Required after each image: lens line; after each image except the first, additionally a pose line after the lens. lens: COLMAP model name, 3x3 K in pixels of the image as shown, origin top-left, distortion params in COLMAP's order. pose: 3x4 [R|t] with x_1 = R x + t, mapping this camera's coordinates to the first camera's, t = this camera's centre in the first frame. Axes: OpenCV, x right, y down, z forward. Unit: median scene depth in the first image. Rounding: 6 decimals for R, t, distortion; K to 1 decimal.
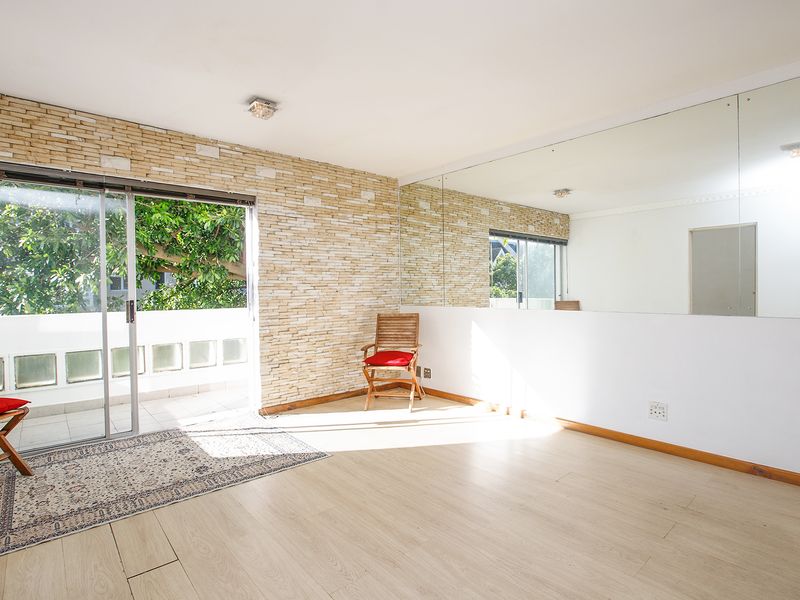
lens RADIAL K [[423.8, 0, 395.6], [0, 423.8, 290.3], [0, 0, 1]] dist [-0.043631, 0.013593]
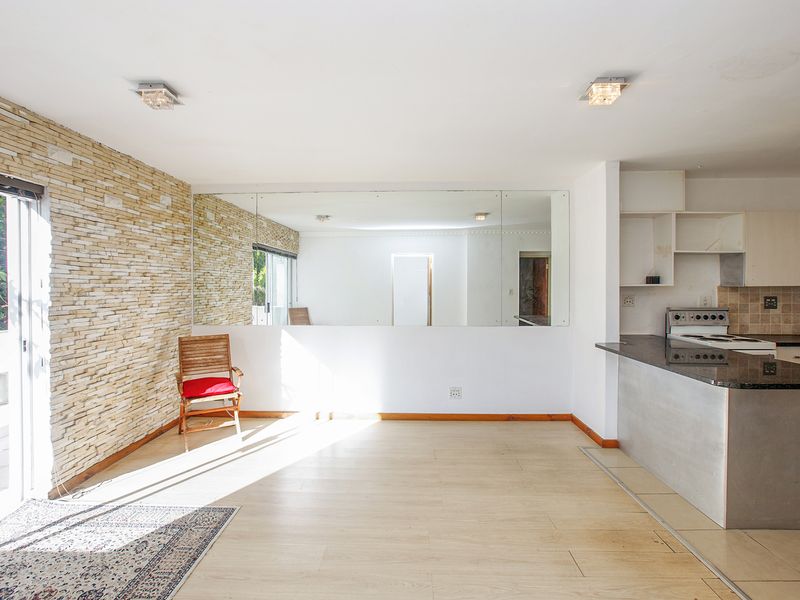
lens RADIAL K [[423.8, 0, 387.0], [0, 423.8, 278.8], [0, 0, 1]] dist [-0.043631, 0.013593]
pose [[0.680522, 0.016388, 0.732545, -0.423188], [-0.002069, 0.999789, -0.020444, -0.054362], [-0.732725, 0.012397, 0.680412, 0.108898]]
